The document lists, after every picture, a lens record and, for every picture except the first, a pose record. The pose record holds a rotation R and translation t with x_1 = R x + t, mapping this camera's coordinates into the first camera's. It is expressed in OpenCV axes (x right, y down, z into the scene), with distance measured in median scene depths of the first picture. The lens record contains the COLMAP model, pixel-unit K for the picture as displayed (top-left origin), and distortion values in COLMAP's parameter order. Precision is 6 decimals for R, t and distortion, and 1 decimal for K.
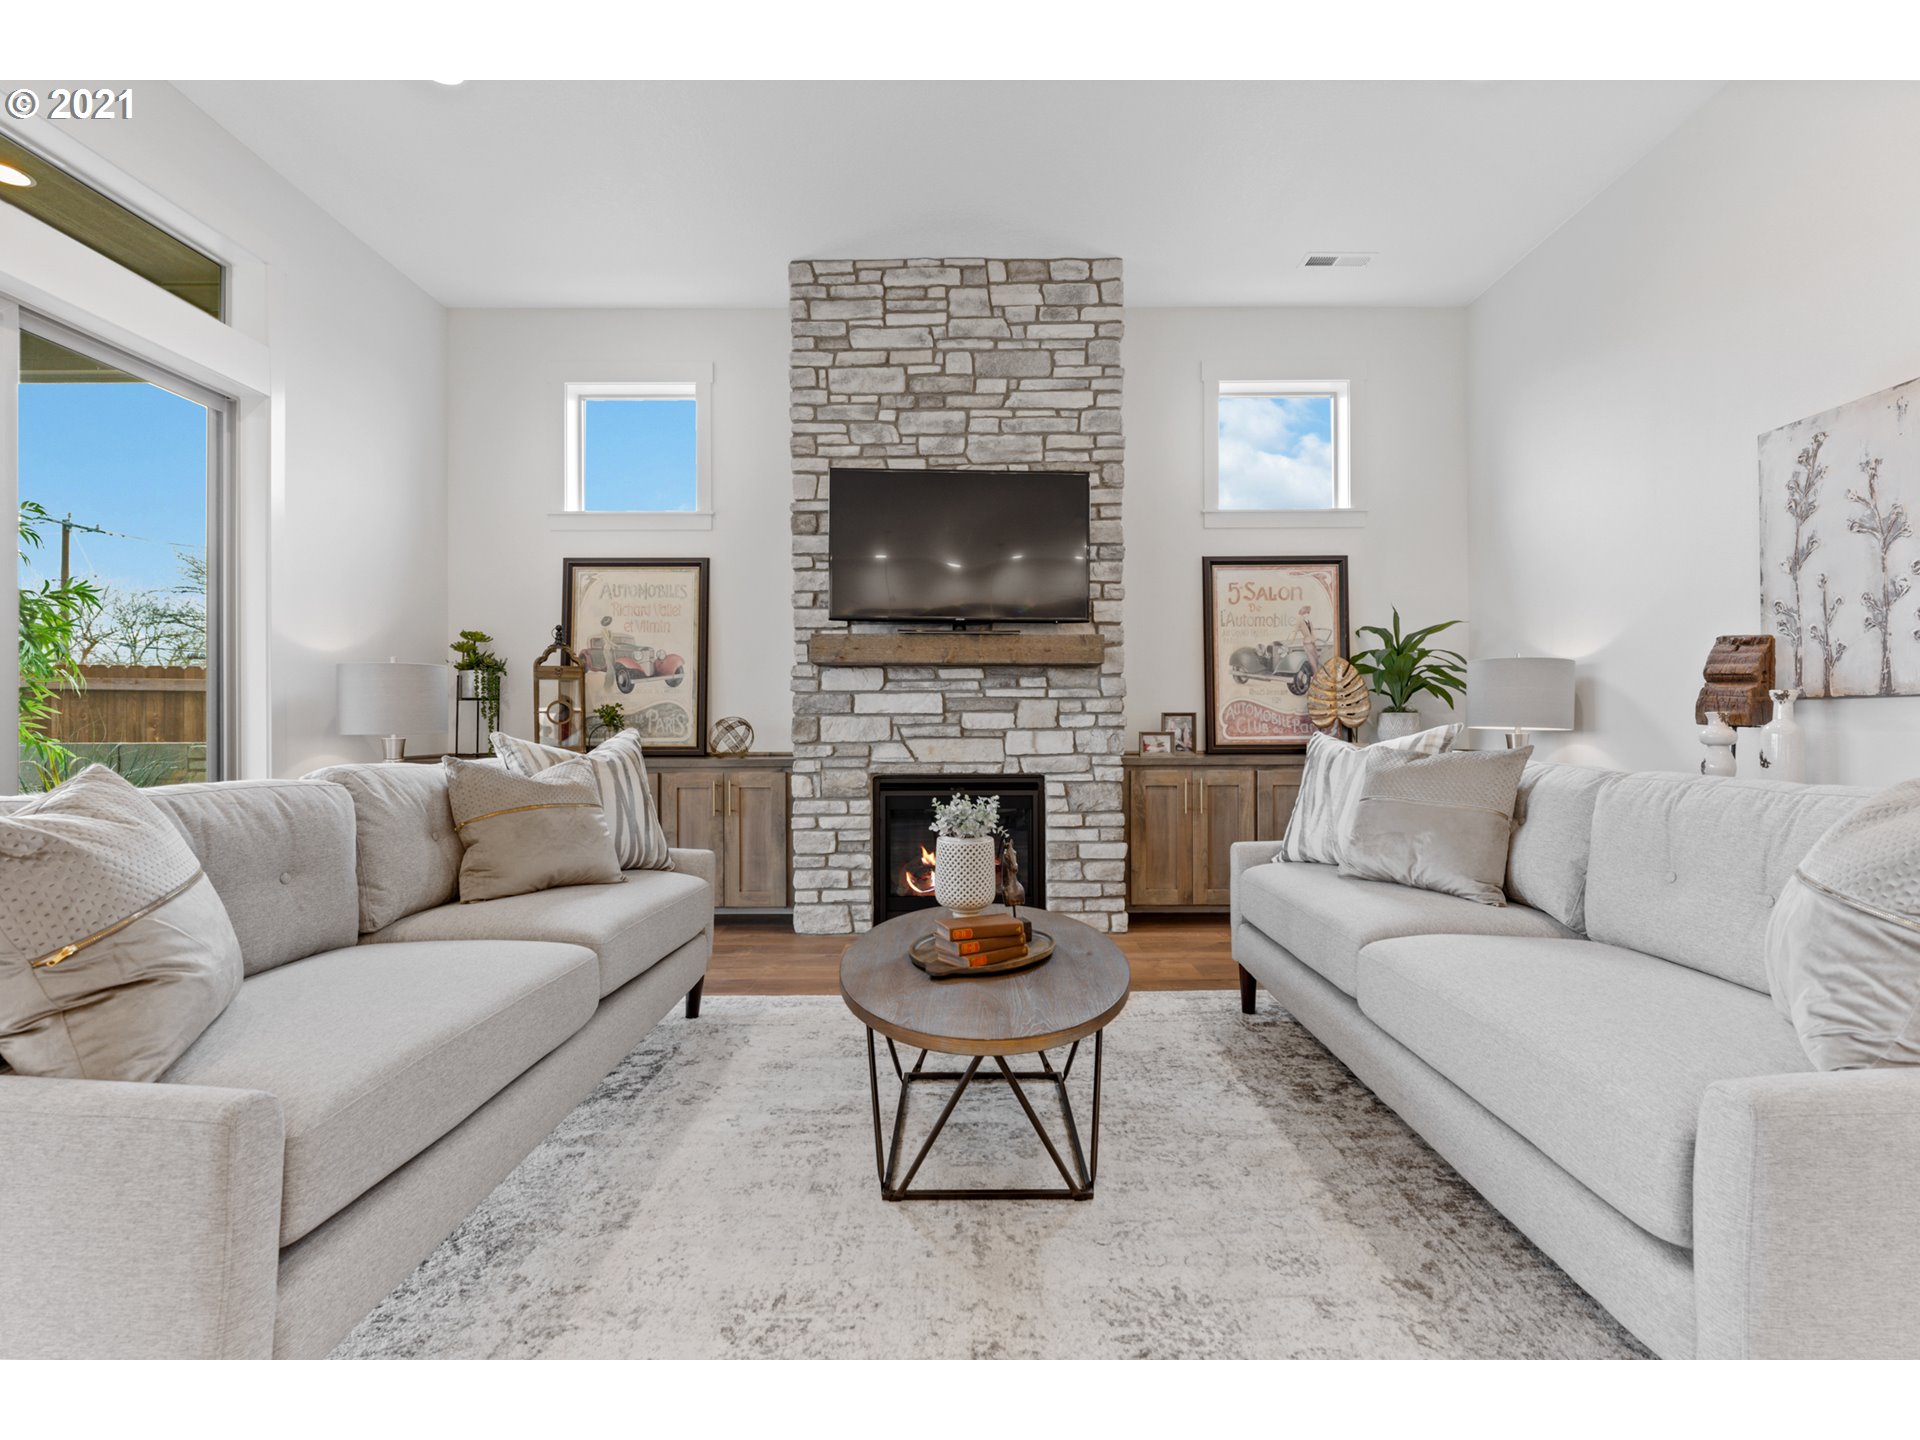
lens RADIAL K [[877.3, 0, 962.1], [0, 877.3, 725.8], [0, 0, 1]] dist [0.002663, 0.000354]
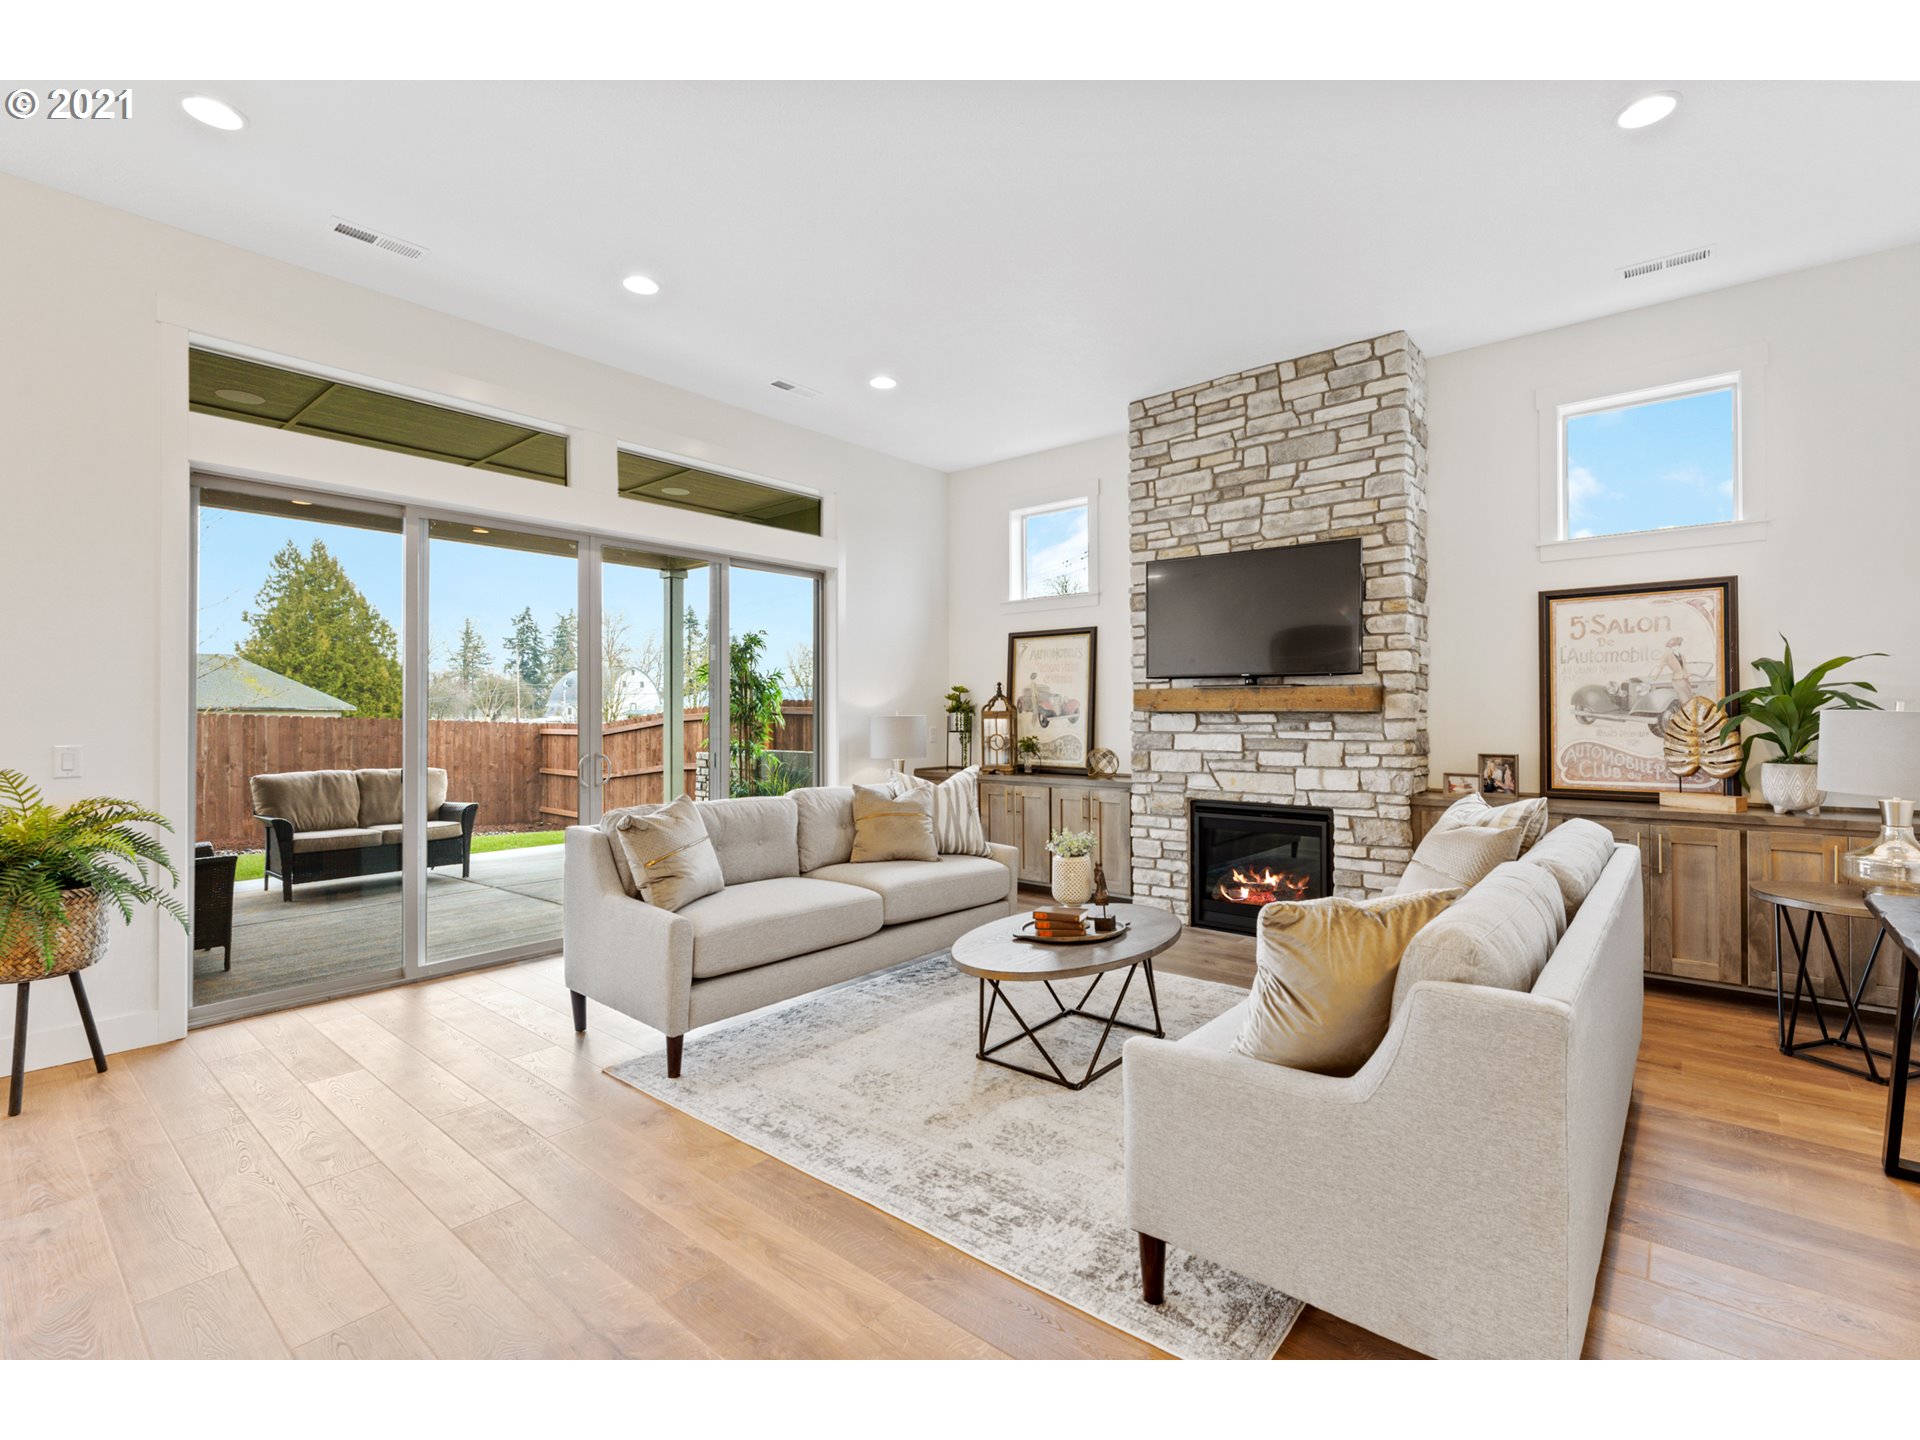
lens RADIAL K [[877.3, 0, 964.9], [0, 877.3, 713.6], [0, 0, 1]] dist [0.002663, 0.000354]
pose [[0.762657, 0.000780, -0.646803, 0.464322], [0.001074, 0.999996, 0.002472, -0.069154], [0.646803, -0.002580, 0.762653, -0.159397]]
